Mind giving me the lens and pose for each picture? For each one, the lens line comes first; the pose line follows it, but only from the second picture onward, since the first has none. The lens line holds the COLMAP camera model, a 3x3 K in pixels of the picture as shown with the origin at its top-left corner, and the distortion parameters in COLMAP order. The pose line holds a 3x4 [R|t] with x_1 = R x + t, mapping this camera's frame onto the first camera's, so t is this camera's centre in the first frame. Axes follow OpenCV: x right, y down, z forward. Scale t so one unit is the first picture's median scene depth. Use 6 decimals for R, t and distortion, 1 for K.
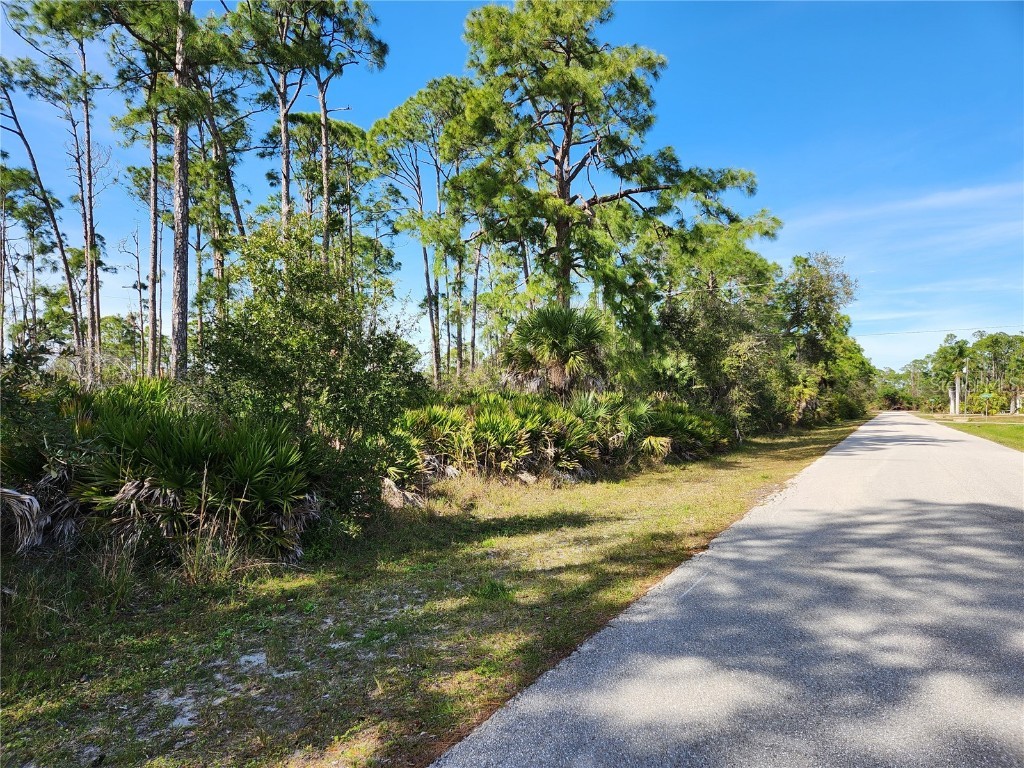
lens RADIAL K [[673.9, 0, 507.8], [0, 673.9, 389.7], [0, 0, 1]] dist [0.072241, -0.060487]
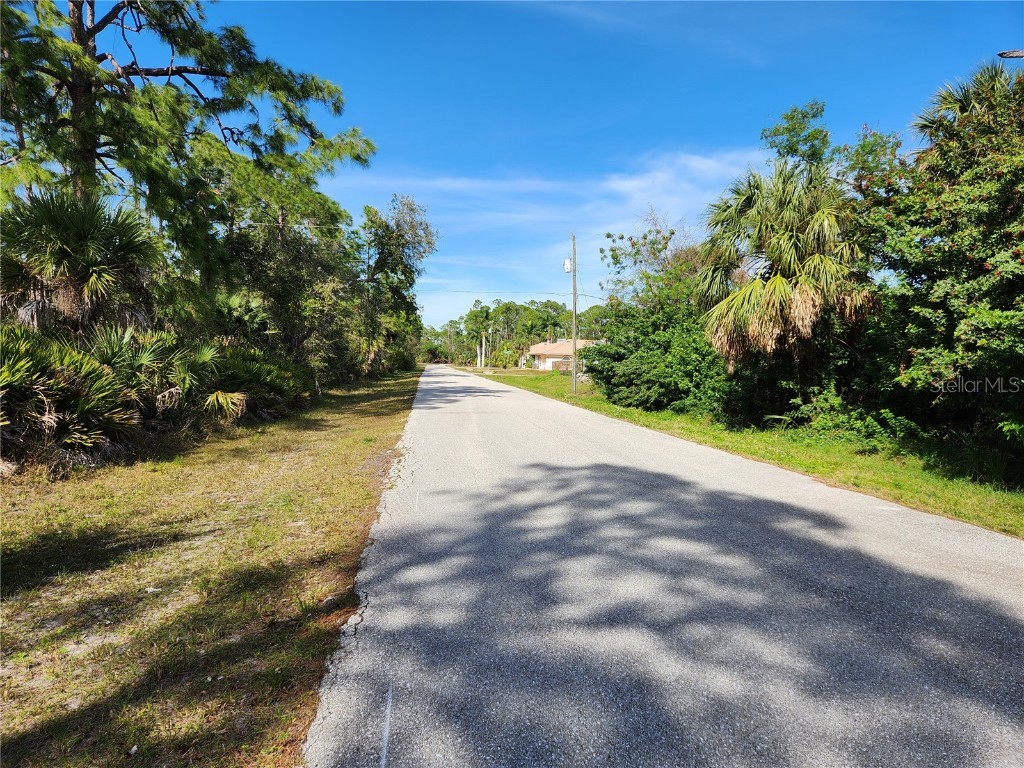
lens RADIAL K [[673.9, 0, 508.7], [0, 673.9, 393.2], [0, 0, 1]] dist [0.072241, -0.060487]
pose [[0.810201, -0.005887, 0.586122, 0.020086], [-0.040437, 0.997006, 0.065910, 0.005592], [-0.584756, -0.077101, 0.807537, 0.142635]]
